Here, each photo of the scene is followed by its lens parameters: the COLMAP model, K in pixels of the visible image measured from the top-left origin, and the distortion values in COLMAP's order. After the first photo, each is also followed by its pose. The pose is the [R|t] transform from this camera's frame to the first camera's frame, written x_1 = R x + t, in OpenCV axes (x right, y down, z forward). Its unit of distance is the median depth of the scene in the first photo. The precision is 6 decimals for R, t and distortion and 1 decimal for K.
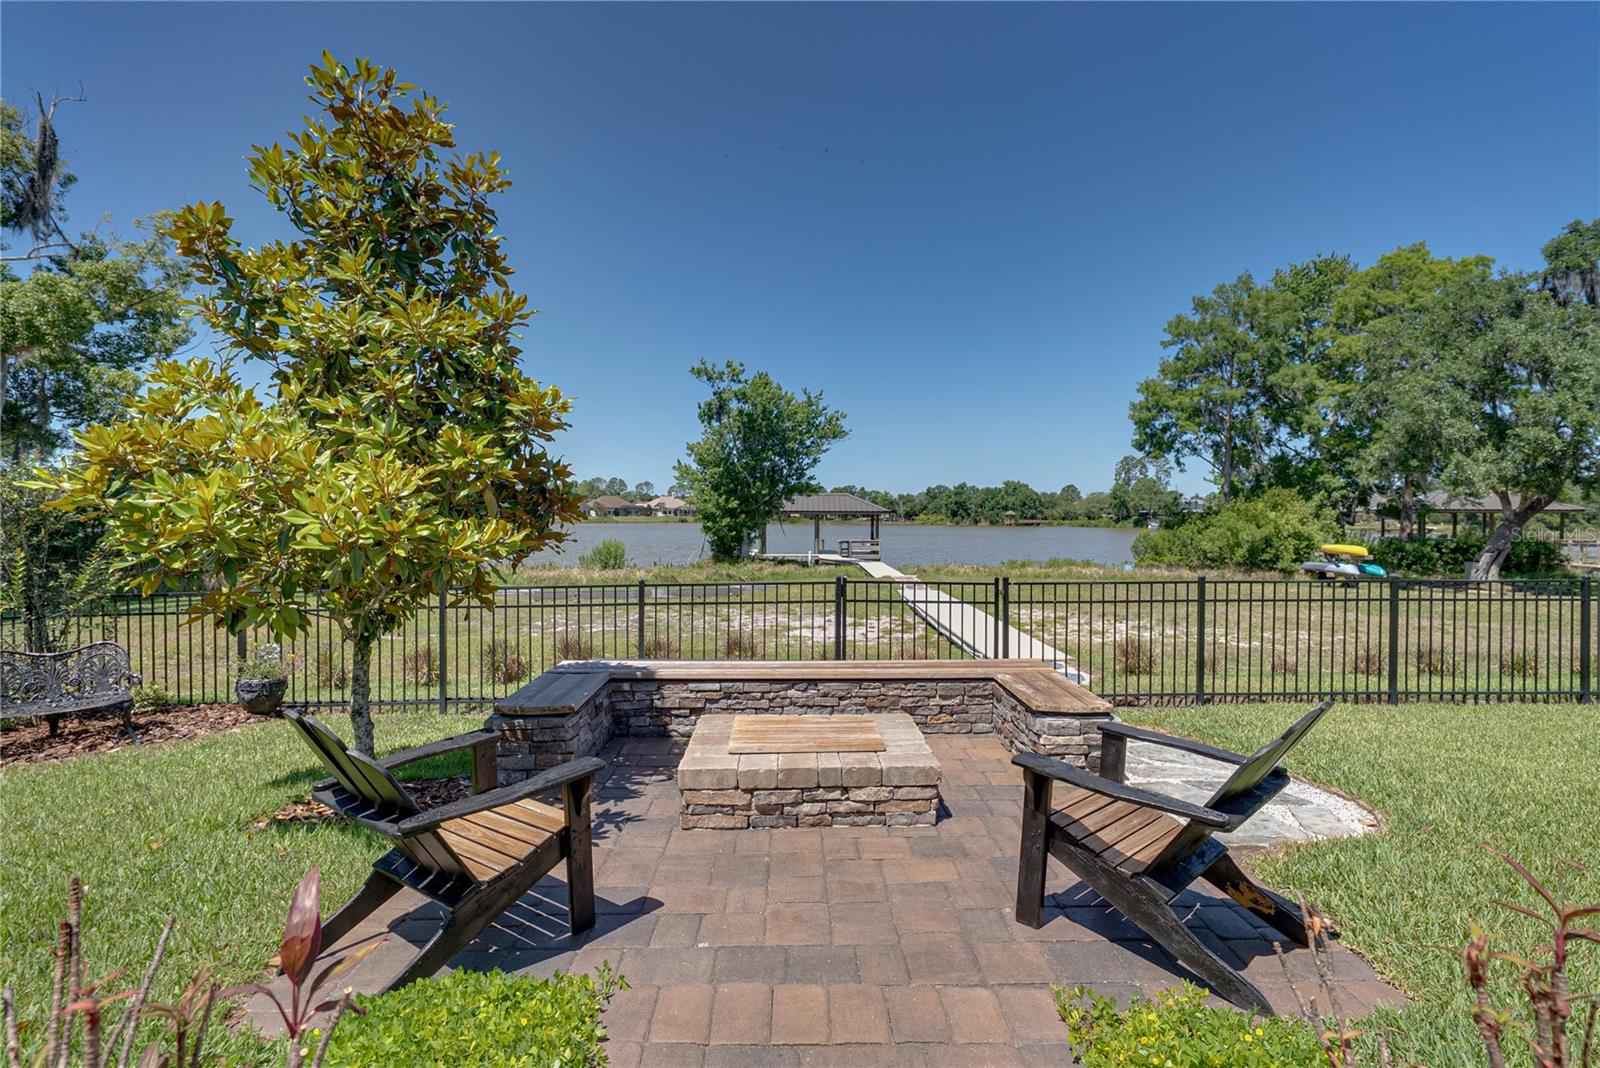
lens RADIAL K [[792.4, 0, 803.1], [0, 792.4, 526.5], [0, 0, 1]] dist [0.004771, -0.000806]
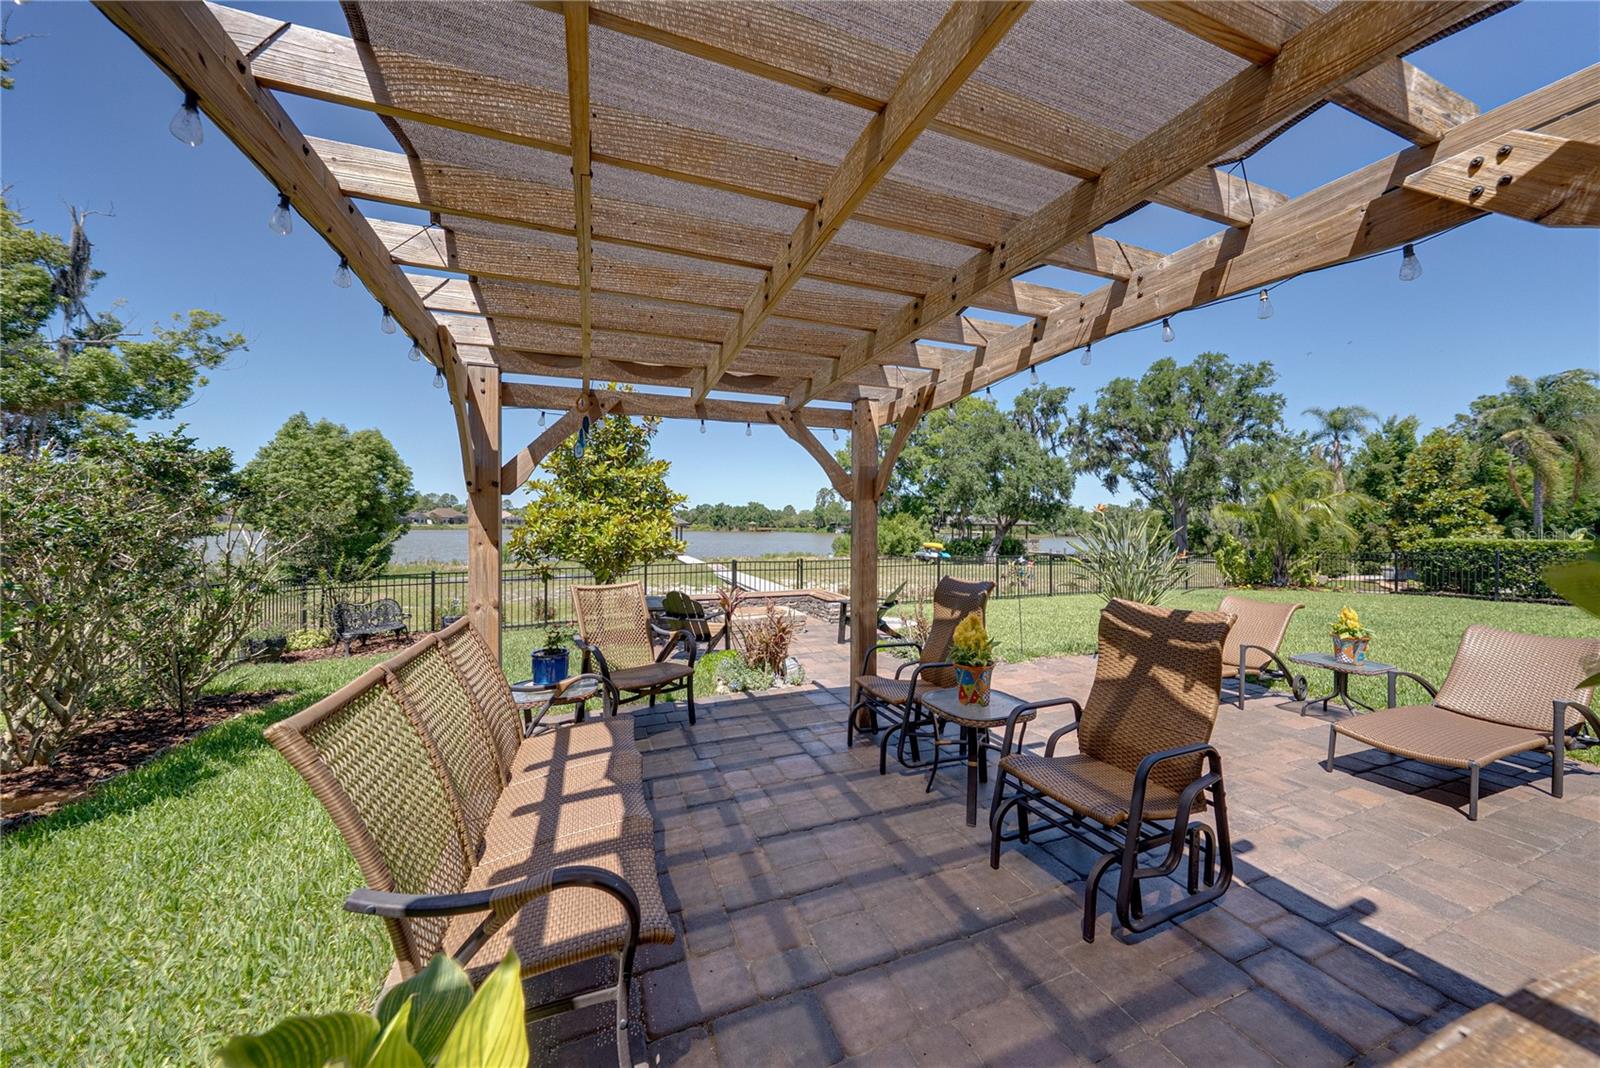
lens RADIAL K [[545.2, 0, 802.7], [0, 545.2, 528.6], [0, 0, 1]] dist [-0.001406, 0.000007]
pose [[0.938590, 0.000795, 0.345034, -0.069458], [0.001155, 0.999985, -0.005445, -0.004155], [-0.345033, 0.005509, 0.938575, -0.124105]]
